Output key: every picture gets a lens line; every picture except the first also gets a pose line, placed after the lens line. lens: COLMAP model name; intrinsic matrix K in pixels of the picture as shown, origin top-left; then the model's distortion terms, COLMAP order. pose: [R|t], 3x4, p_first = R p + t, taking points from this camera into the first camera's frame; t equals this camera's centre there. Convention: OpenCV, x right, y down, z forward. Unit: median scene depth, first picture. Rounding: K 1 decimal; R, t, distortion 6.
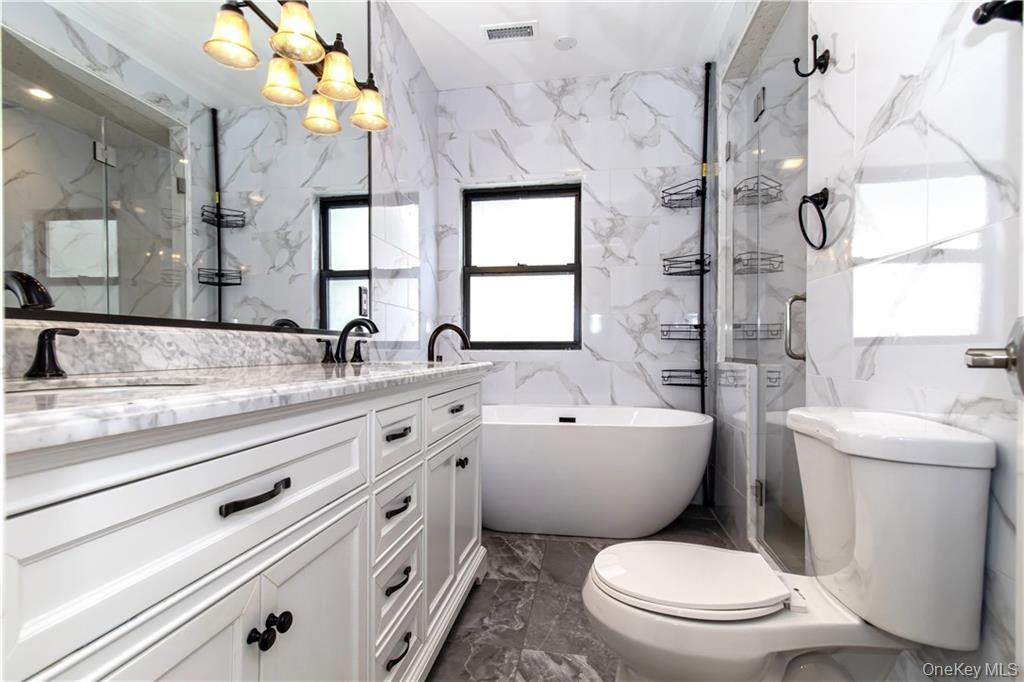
lens RADIAL K [[479.2, 0, 508.9], [0, 479.2, 361.3], [0, 0, 1]] dist [0.003865, 0.000441]
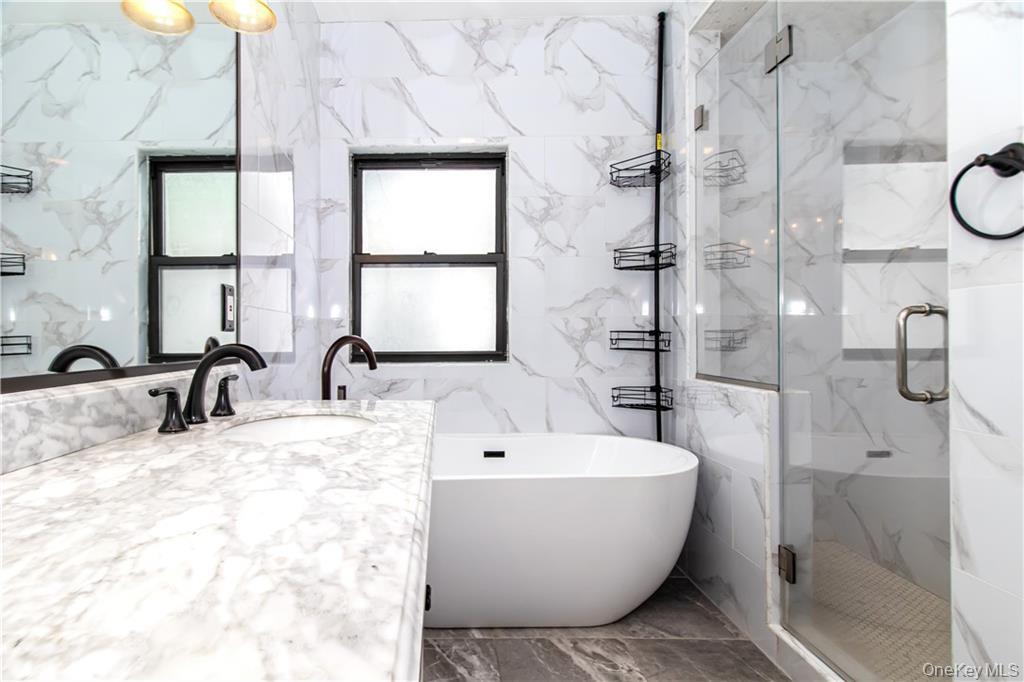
lens RADIAL K [[497.3, 0, 437.8], [0, 497.3, 336.7], [0, 0, 1]] dist [0.002670, 0.000575]
pose [[0.987559, -0.008027, 0.157044, -0.094814], [0.013272, 0.999388, -0.032379, -0.043603], [-0.156688, 0.034061, 0.987061, 0.224320]]
